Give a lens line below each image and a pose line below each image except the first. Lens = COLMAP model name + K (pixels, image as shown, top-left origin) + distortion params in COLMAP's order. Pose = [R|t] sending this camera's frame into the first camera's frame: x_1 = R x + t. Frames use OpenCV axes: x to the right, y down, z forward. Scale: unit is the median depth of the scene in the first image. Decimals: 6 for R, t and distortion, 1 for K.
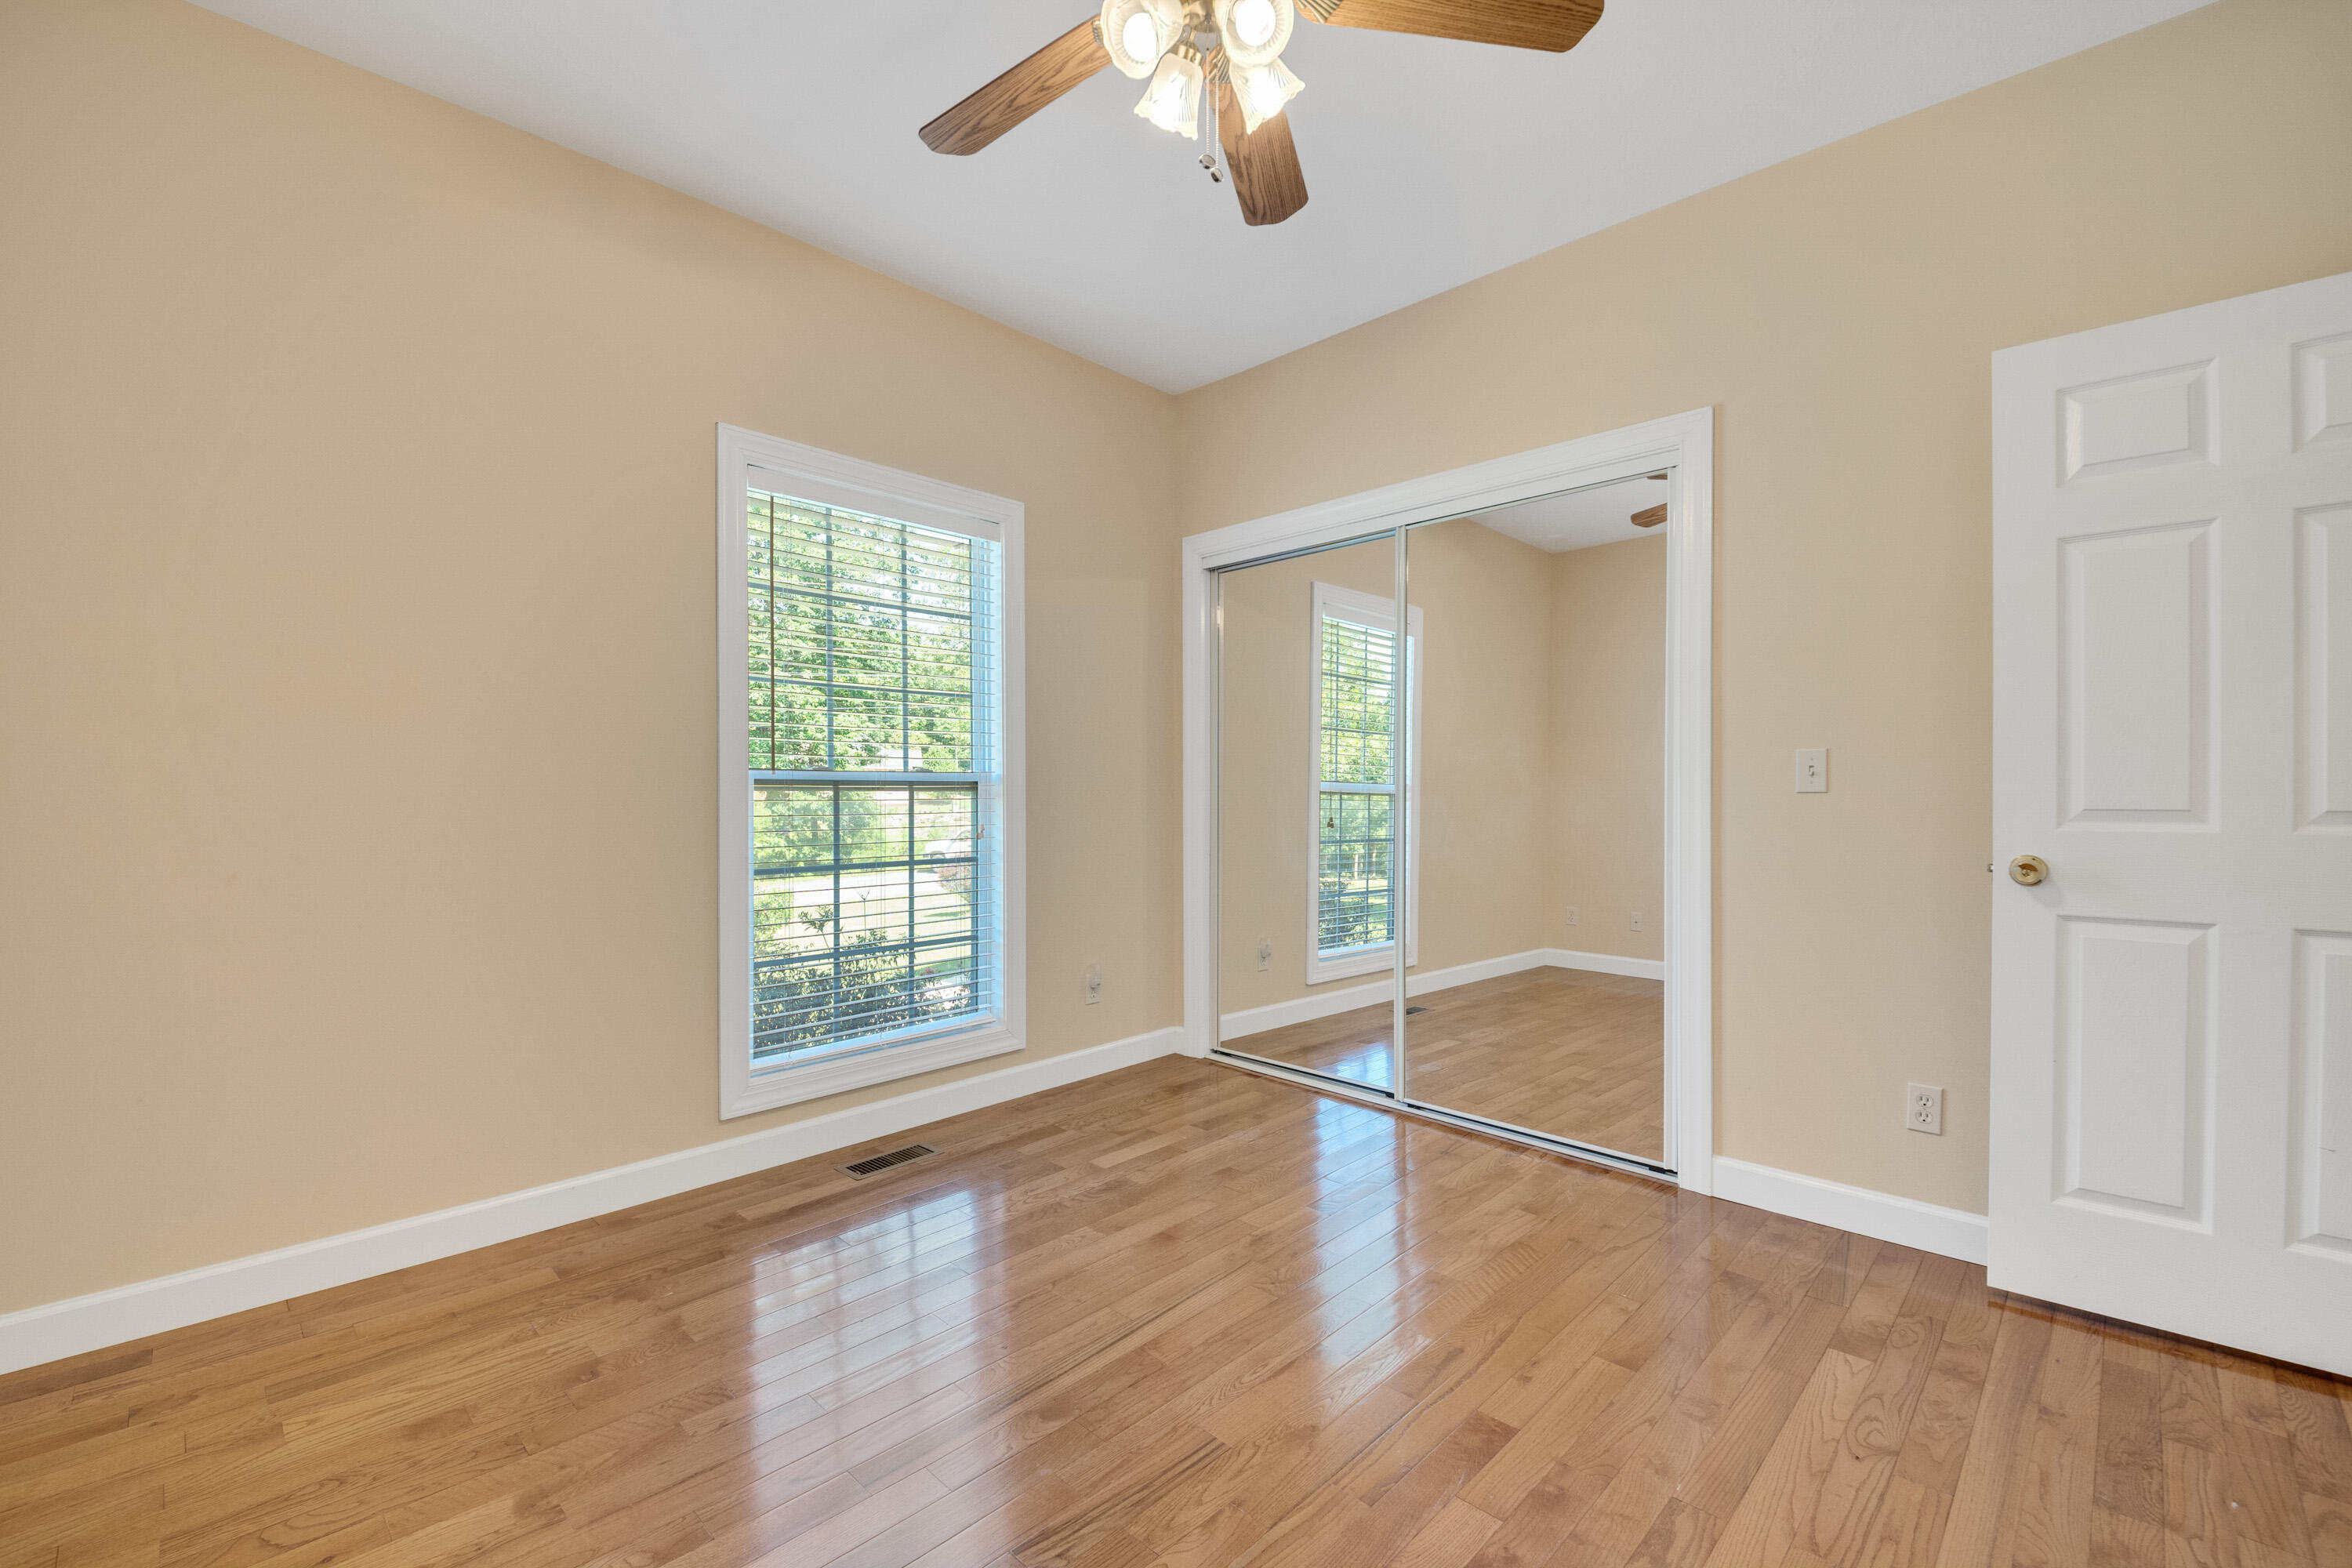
lens RADIAL K [[1015.4, 0, 1176.0], [0, 1015.4, 784.0], [0, 0, 1]] dist [0.026000, -0.019589]
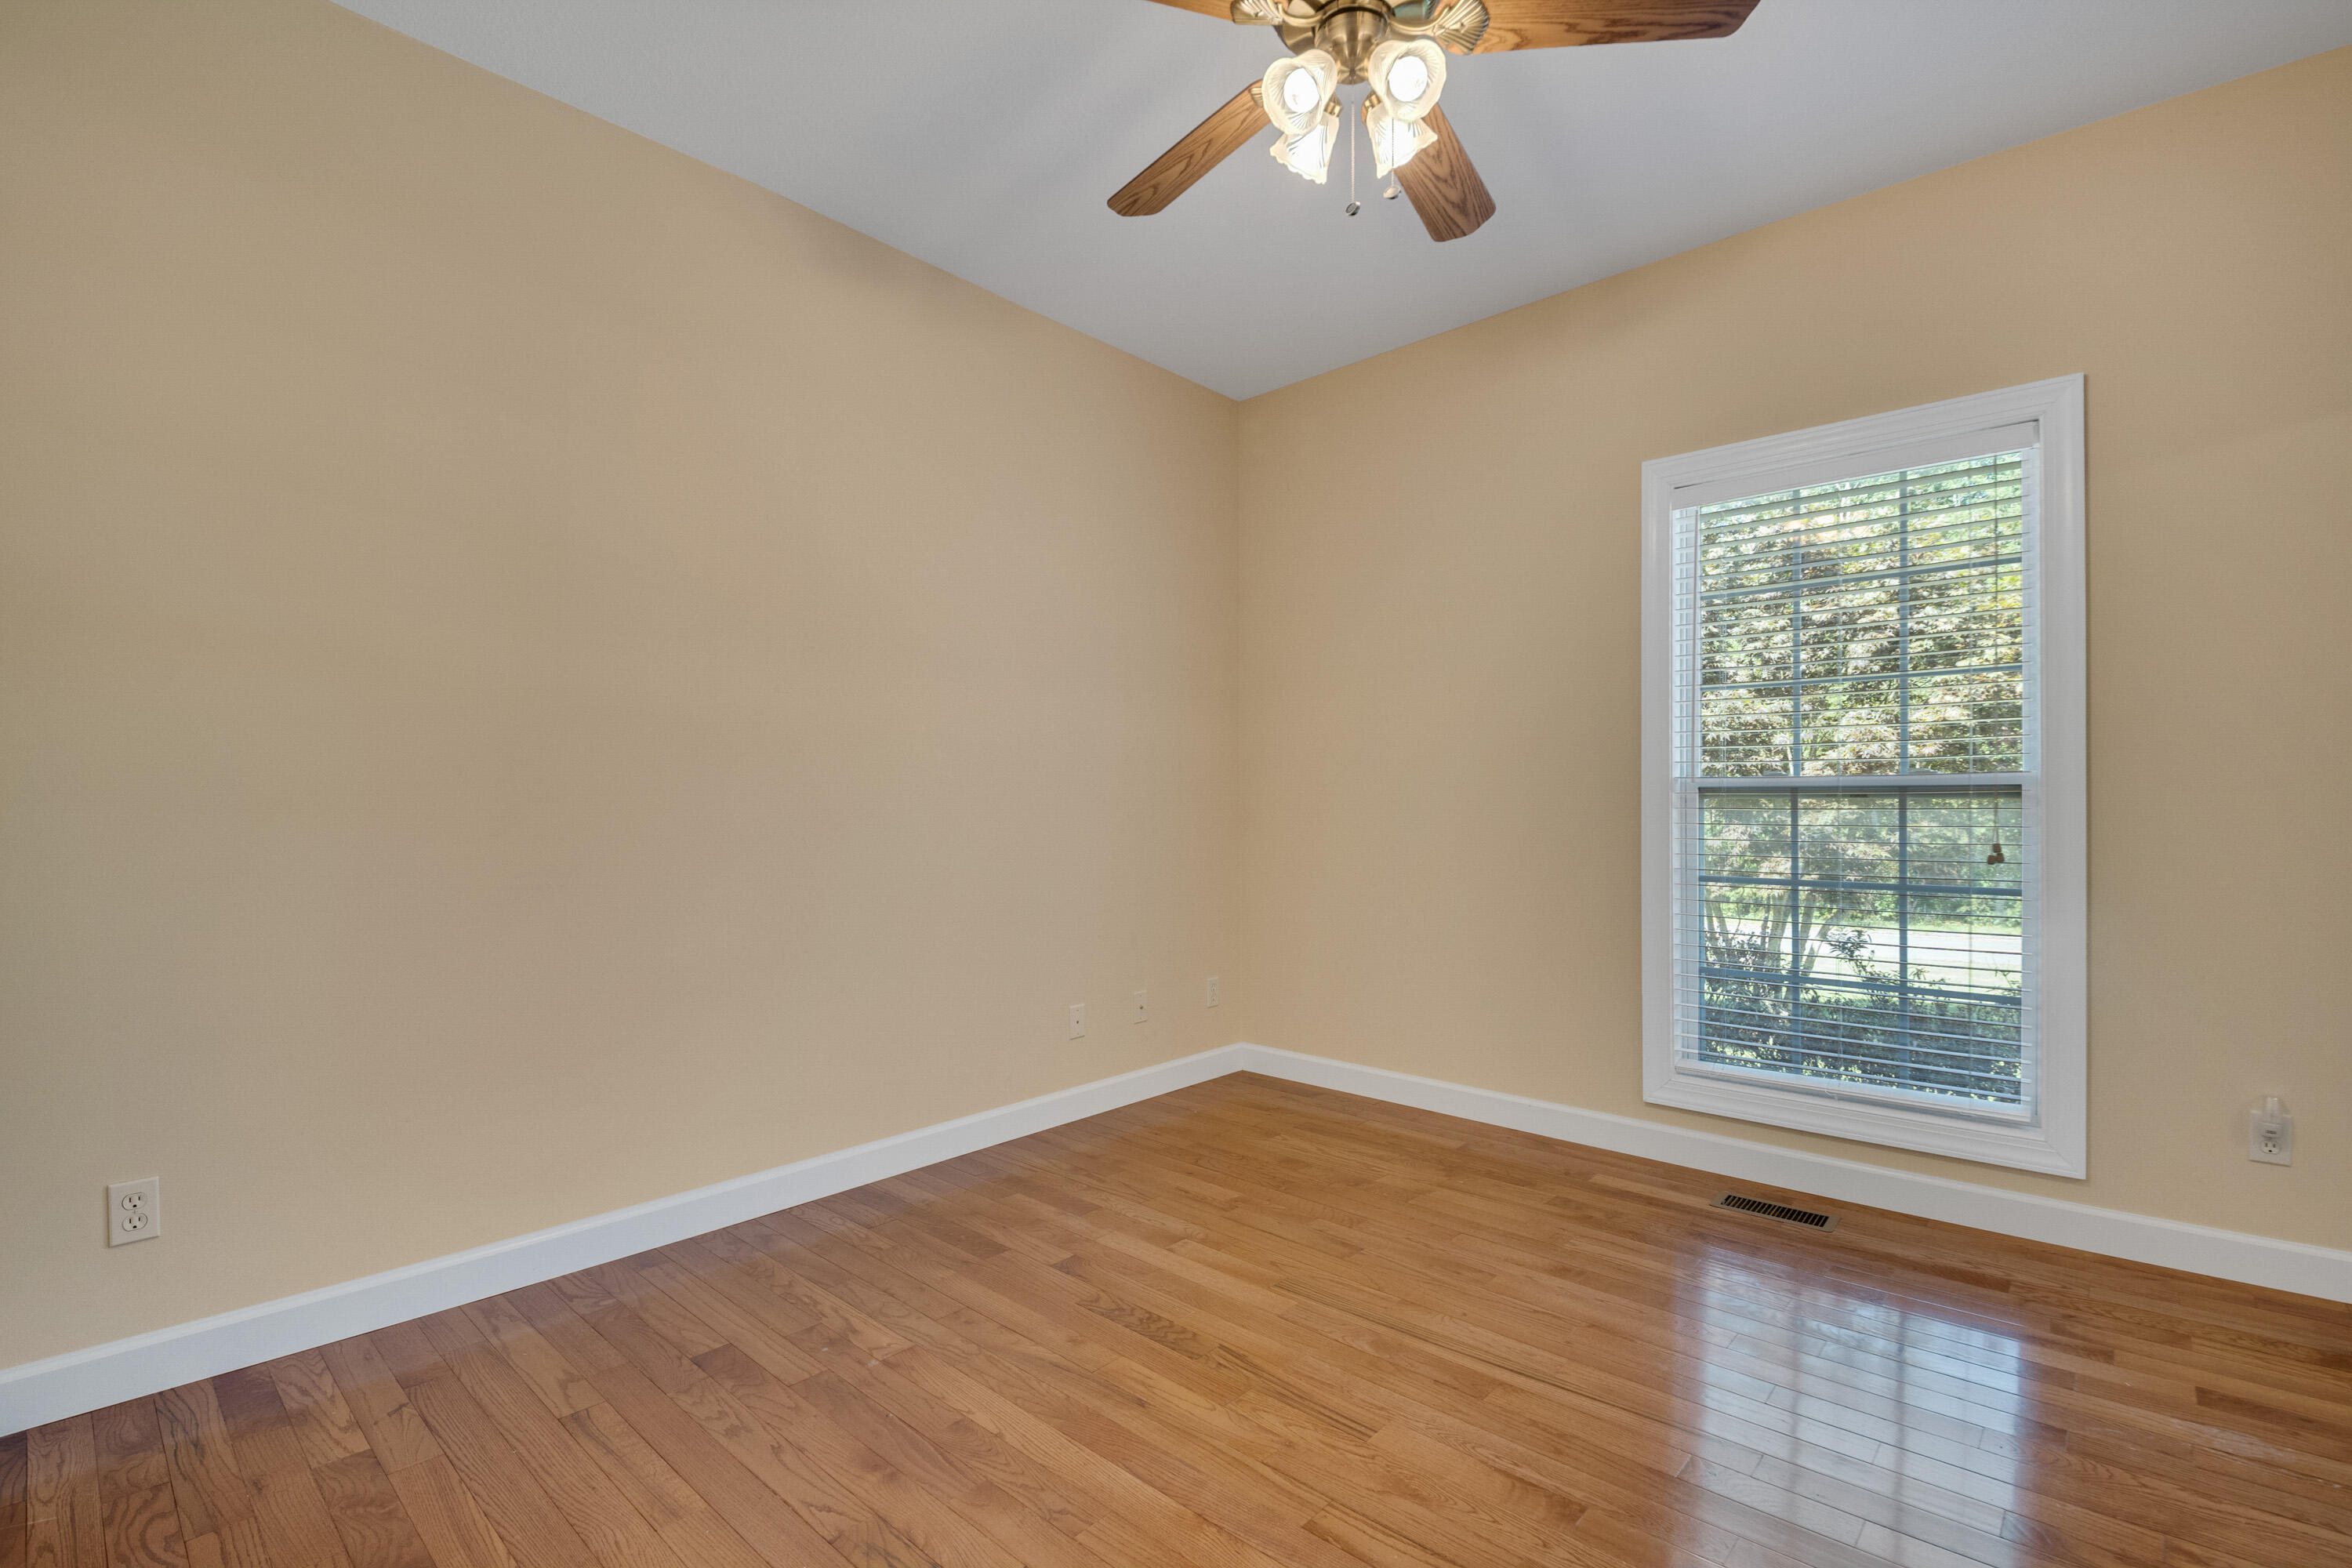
lens RADIAL K [[1052.5, 0, 1176.0], [0, 1052.5, 784.0], [0, 0, 1]] dist [-0.001817, -0.000643]
pose [[0.014973, -0.019361, -0.999700, 0.667790], [0.007656, 0.999785, -0.019248, 0.008190], [0.999859, -0.007366, 0.015118, 0.481663]]
